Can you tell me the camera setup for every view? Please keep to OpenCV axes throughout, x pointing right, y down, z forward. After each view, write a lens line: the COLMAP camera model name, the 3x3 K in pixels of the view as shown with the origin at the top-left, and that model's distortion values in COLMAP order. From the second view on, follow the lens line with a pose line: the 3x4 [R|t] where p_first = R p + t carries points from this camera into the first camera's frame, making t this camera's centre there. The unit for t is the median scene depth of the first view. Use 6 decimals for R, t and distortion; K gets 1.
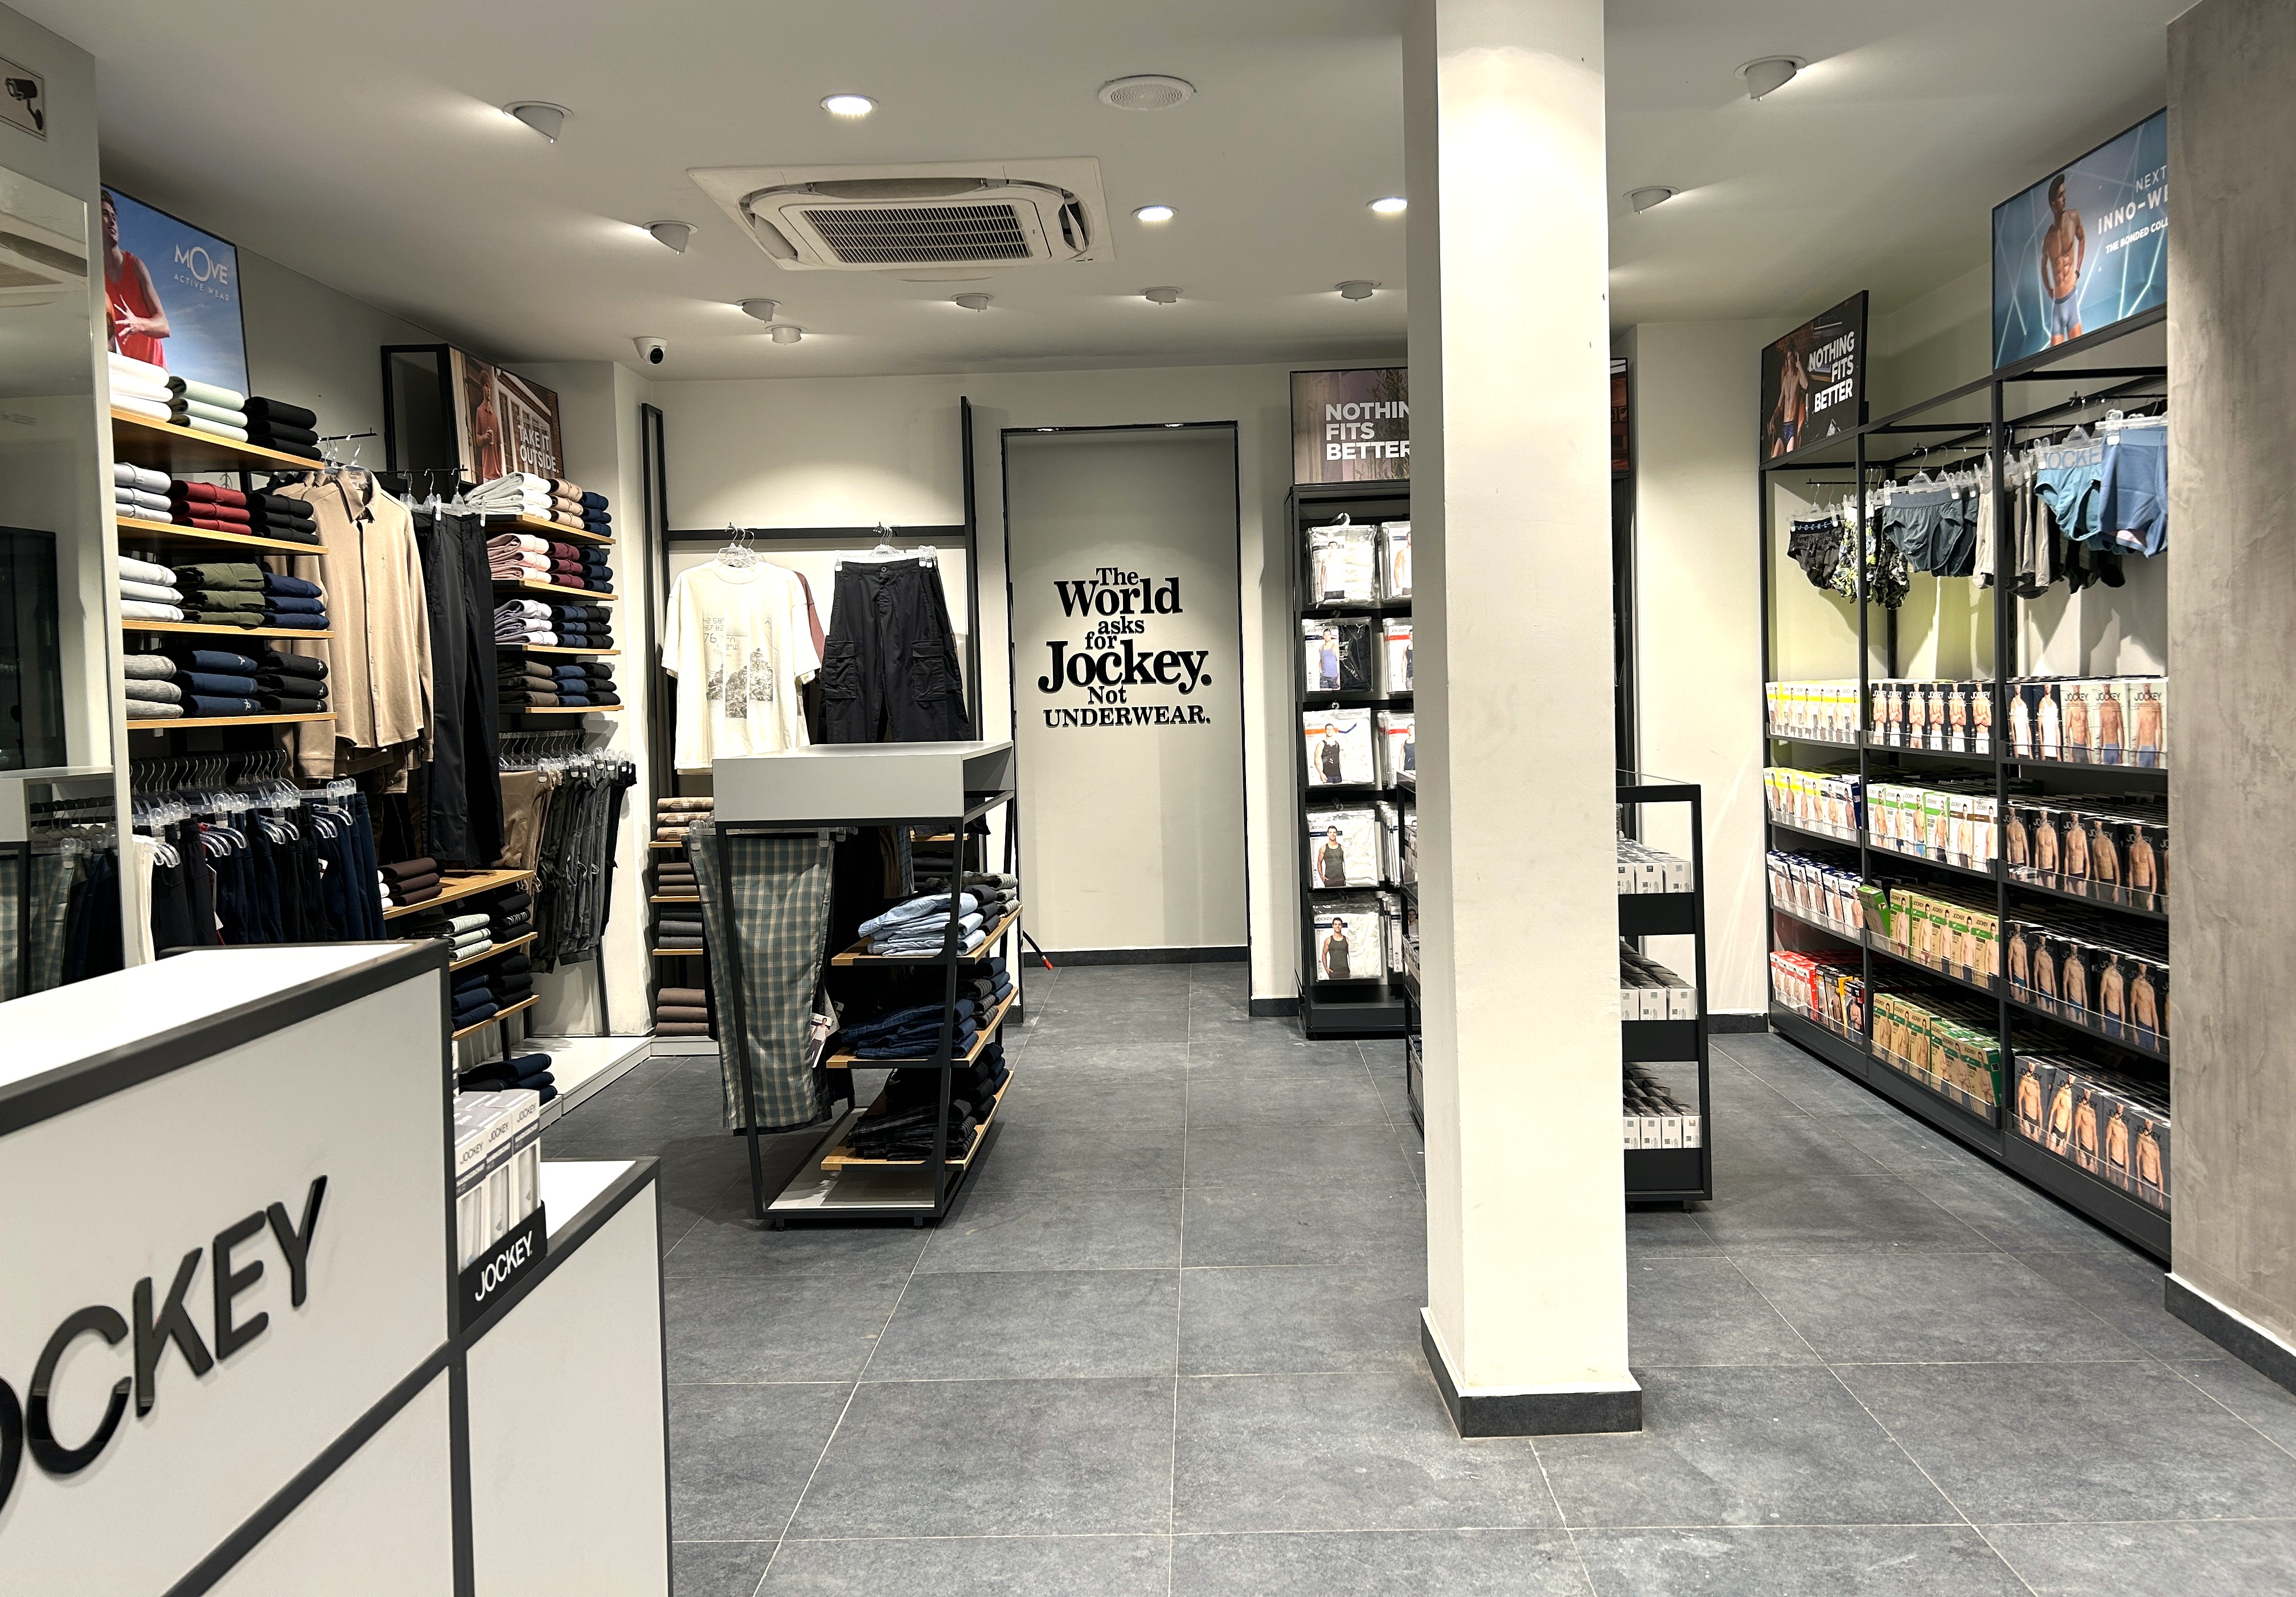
lens RADIAL K [[1815.2, 0, 1148.0], [0, 1815.2, 798.5], [0, 0, 1]] dist [0.002263, 0.001875]
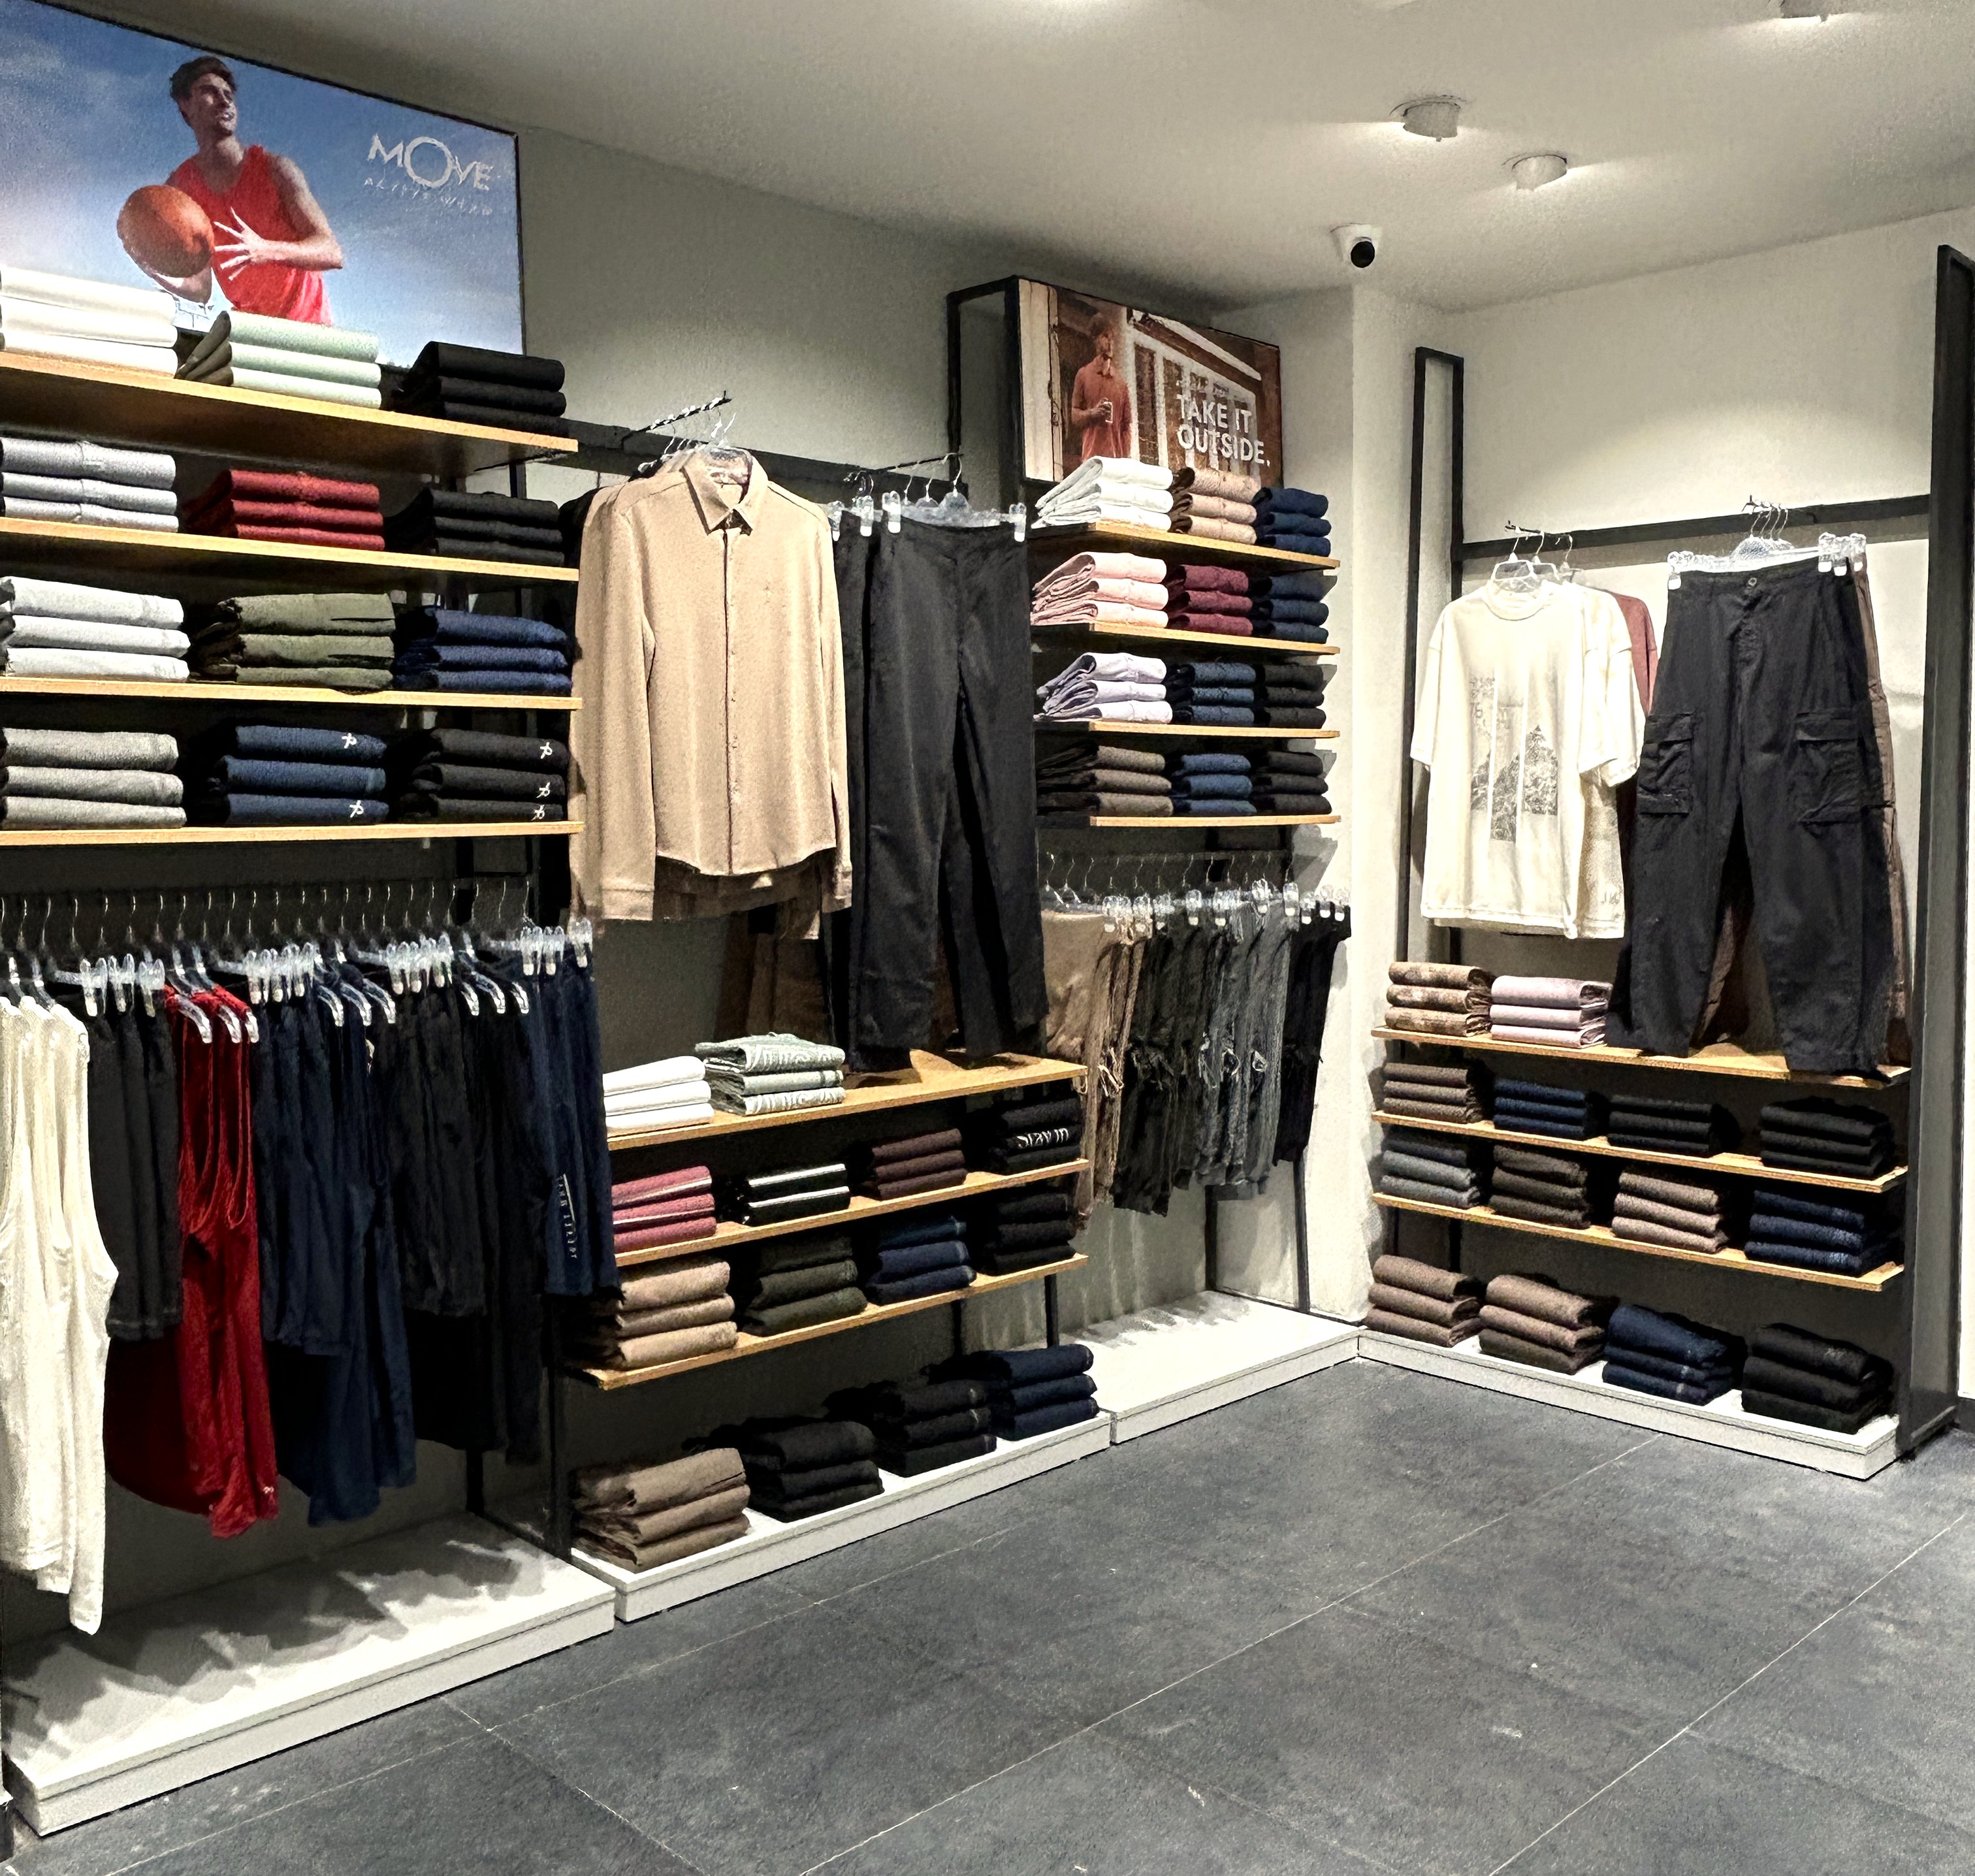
lens RADIAL K [[1915.2, 0, 987.5], [0, 1915.2, 907.4], [0, 0, 1]] dist [0.006814, -0.031173]
pose [[0.722108, 0.058525, -0.689300, 0.103910], [-0.055063, 0.998116, 0.027062, -0.033044], [0.689585, 0.018414, 0.723971, 0.457346]]
